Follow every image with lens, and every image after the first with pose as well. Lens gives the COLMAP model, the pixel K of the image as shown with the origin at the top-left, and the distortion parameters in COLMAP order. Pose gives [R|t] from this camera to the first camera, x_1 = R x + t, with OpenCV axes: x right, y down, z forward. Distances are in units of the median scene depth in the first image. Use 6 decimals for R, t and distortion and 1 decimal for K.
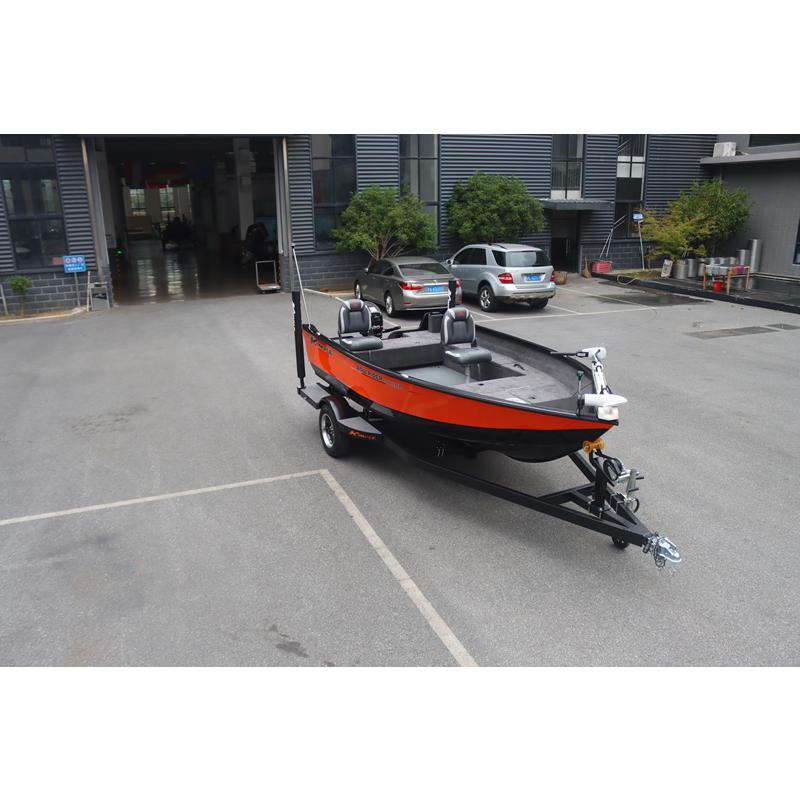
lens RADIAL K [[658.3, 0, 397.6], [0, 658.3, 399.7], [0, 0, 1]] dist [-0.151284, 0.123629]
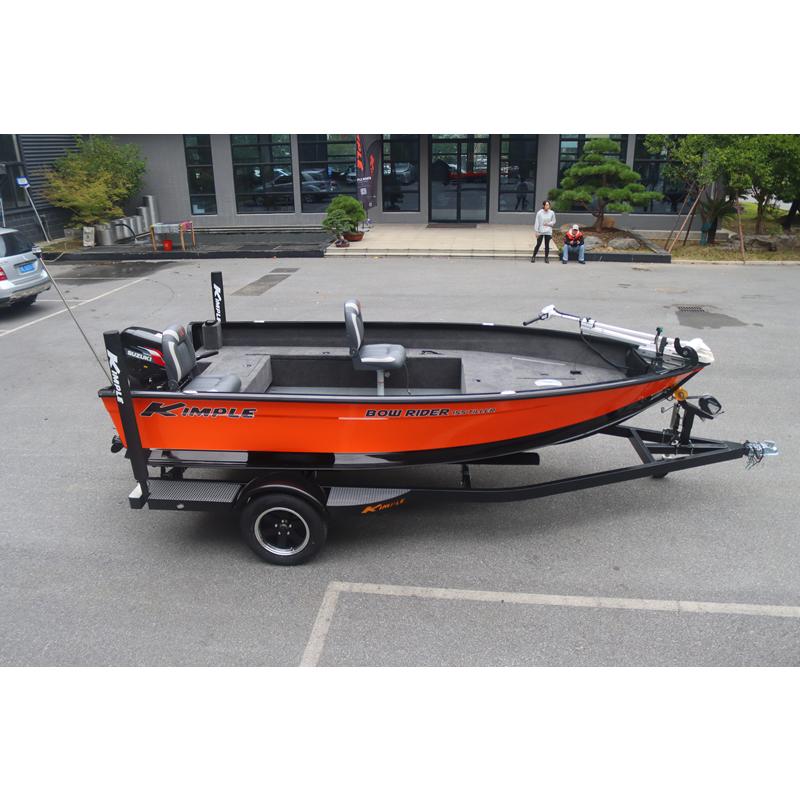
lens RADIAL K [[658.3, 0, 397.6], [0, 658.3, 399.7], [0, 0, 1]] dist [-0.151284, 0.123629]
pose [[0.485585, -0.312843, 0.816294, -0.232527], [0.265077, 0.942502, 0.203527, -0.075324], [-0.833032, 0.117551, 0.540592, 0.248718]]
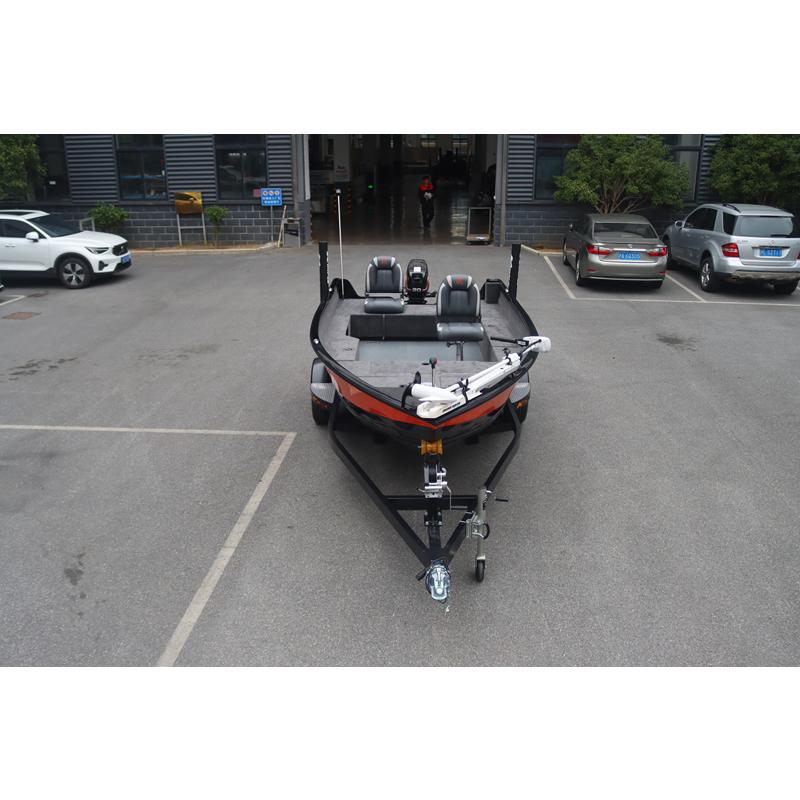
lens RADIAL K [[776.9, 0, 397.6], [0, 776.9, 399.4], [0, 0, 1]] dist [-0.133090, 0.128652]
pose [[0.899610, 0.154728, -0.408365, 0.201374], [-0.139846, 0.987954, 0.066258, -0.015420], [0.413698, -0.002498, 0.910411, 0.019616]]
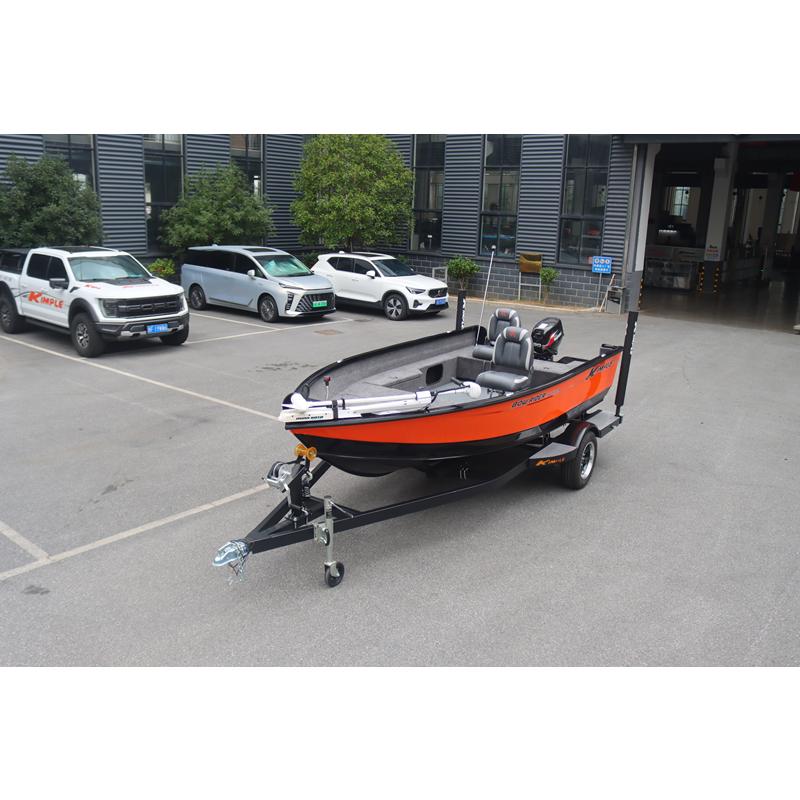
lens RADIAL K [[724.4, 0, 393.8], [0, 724.4, 398.1], [0, 0, 1]] dist [-0.140798, 0.127293]
pose [[0.484960, 0.255698, -0.836321, 0.374506], [-0.294795, 0.948130, 0.118938, -0.051461], [0.823353, 0.188863, 0.535183, 0.158652]]
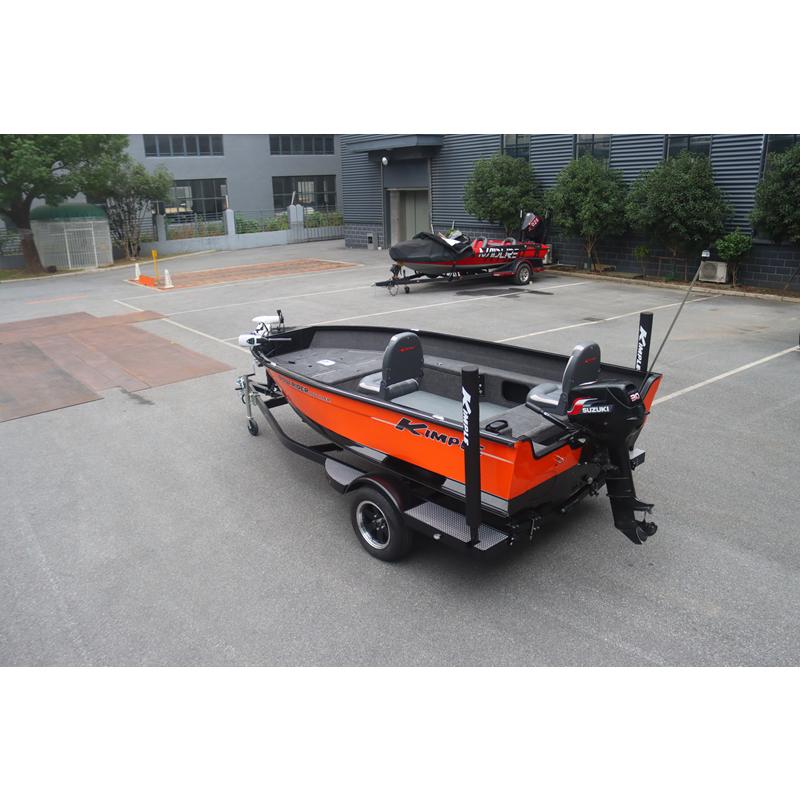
lens RADIAL K [[658.3, 0, 397.6], [0, 658.3, 399.7], [0, 0, 1]] dist [-0.151284, 0.123629]
pose [[-0.957038, 0.133338, -0.257485, 0.131700], [-0.038969, 0.820798, 0.569888, -0.220438], [0.287331, 0.555439, -0.780339, 0.711241]]
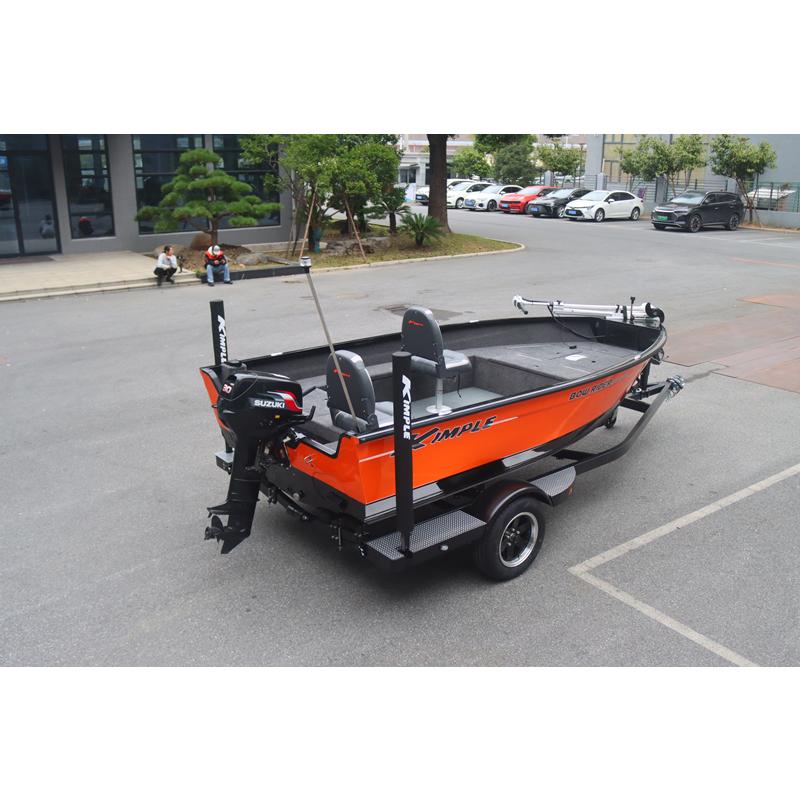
lens RADIAL K [[765.0, 0, 400.0], [0, 765.0, 400.0], [0, 0, 1]] dist [-0.126725, 0.136849]
pose [[-0.244911, -0.281894, 0.927661, -0.307825], [0.285878, 0.893266, 0.346916, -0.151585], [-0.926441, 0.350161, -0.138183, 0.514304]]
